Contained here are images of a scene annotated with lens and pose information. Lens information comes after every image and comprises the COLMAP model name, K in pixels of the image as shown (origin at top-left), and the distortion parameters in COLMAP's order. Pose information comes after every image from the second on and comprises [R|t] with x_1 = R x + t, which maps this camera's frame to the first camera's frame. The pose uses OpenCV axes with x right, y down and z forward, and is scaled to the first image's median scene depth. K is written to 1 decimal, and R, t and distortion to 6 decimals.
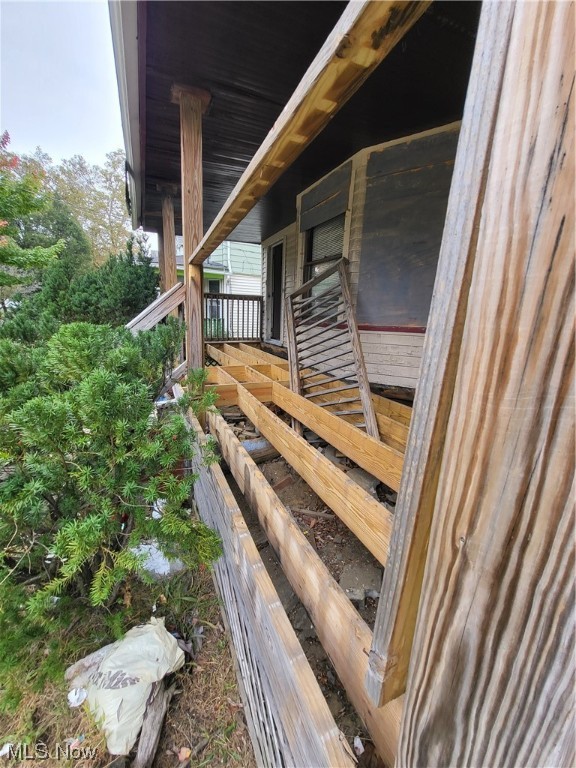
lens RADIAL K [[298.9, 0, 289.2], [0, 298.9, 382.9], [0, 0, 1]] dist [0.001015, 0.000038]
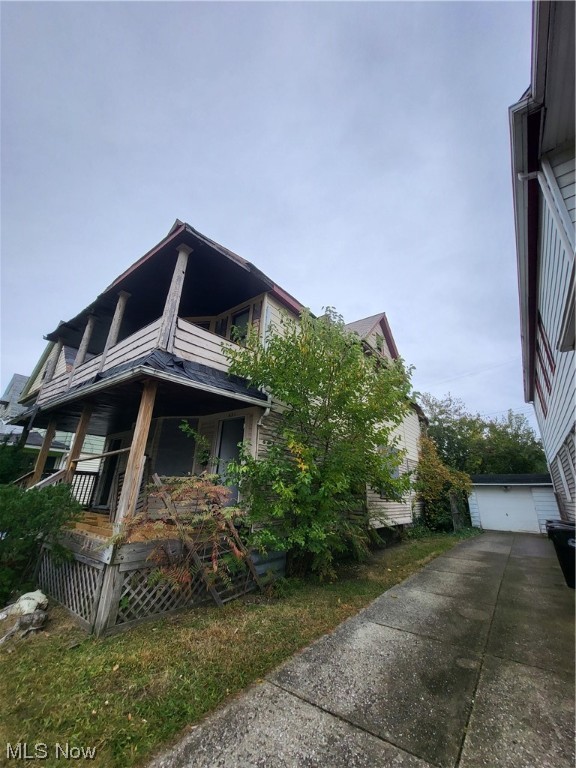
lens RADIAL K [[298.9, 0, 288.8], [0, 298.9, 380.9], [0, 0, 1]] dist [0.001015, 0.000038]
pose [[0.887730, 0.158983, 0.432041, 0.025365], [0.102733, 0.846398, -0.522548, 0.165978], [-0.448755, 0.508267, 0.735040, -0.629474]]
